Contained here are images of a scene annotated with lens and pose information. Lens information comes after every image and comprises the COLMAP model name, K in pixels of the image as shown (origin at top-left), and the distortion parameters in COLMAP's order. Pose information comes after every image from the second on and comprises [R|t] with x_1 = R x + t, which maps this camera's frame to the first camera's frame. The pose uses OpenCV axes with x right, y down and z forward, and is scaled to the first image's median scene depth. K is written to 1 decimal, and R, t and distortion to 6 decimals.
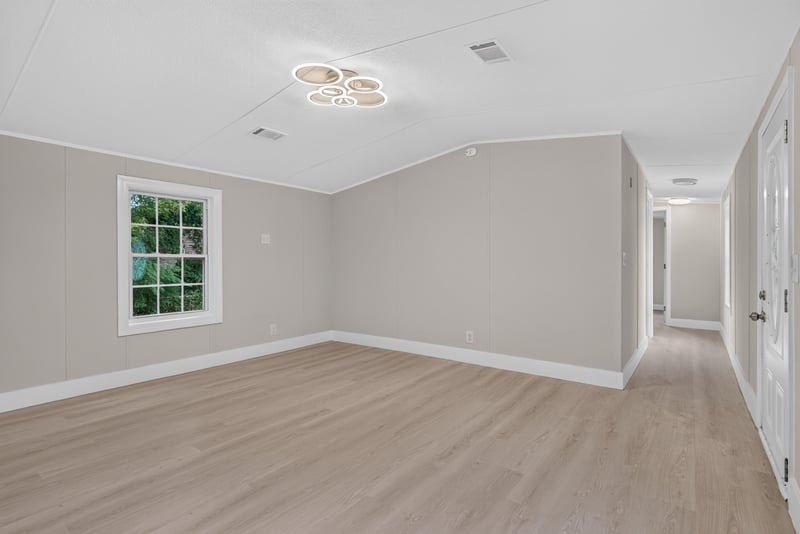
lens RADIAL K [[383.4, 0, 395.0], [0, 383.4, 265.2], [0, 0, 1]] dist [-0.007152, 0.001389]
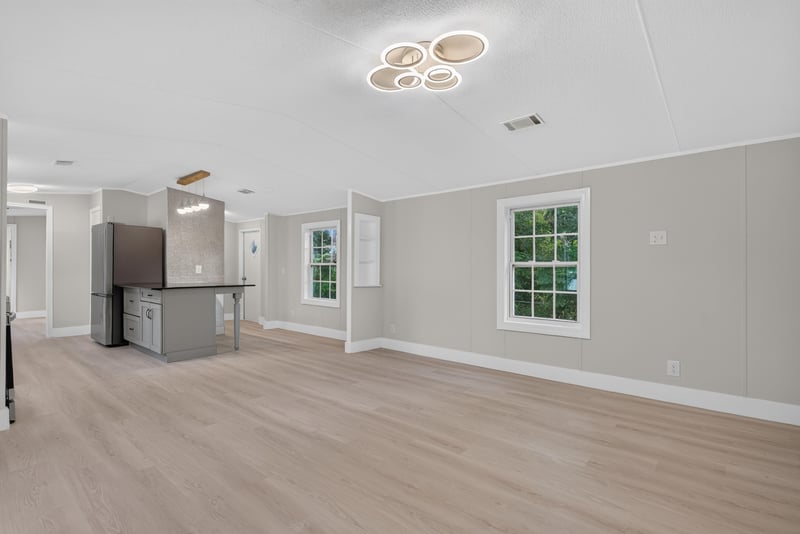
lens RADIAL K [[383.4, 0, 400.5], [0, 383.4, 269.0], [0, 0, 1]] dist [-0.007152, 0.001389]
pose [[-0.045809, 0.003348, -0.998945, 0.647222], [-0.010406, 0.999939, 0.003829, -0.013114], [0.998896, 0.010571, -0.045771, 0.899671]]
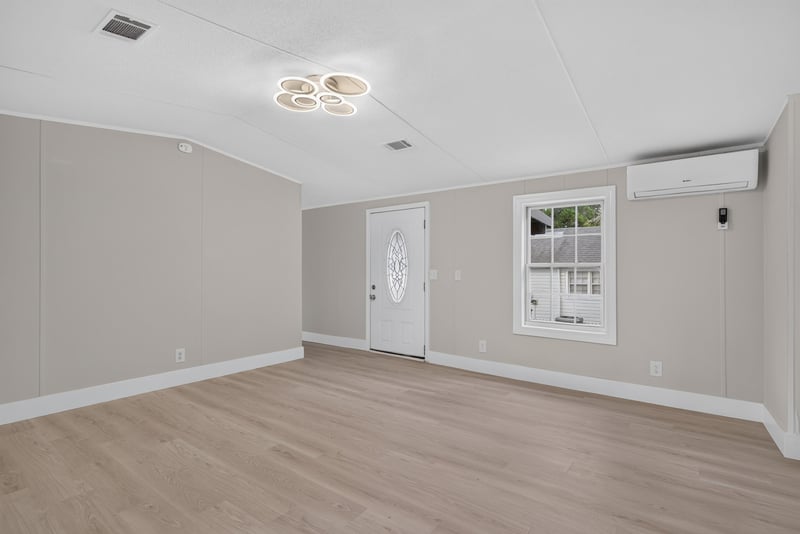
lens RADIAL K [[383.4, 0, 387.8], [0, 383.4, 272.5], [0, 0, 1]] dist [-0.007152, 0.001389]
pose [[0.006806, 0.003448, 0.999971, -1.026752], [-0.004225, 0.999985, -0.003419, -0.010302], [-0.999968, -0.004202, 0.006821, 0.740785]]
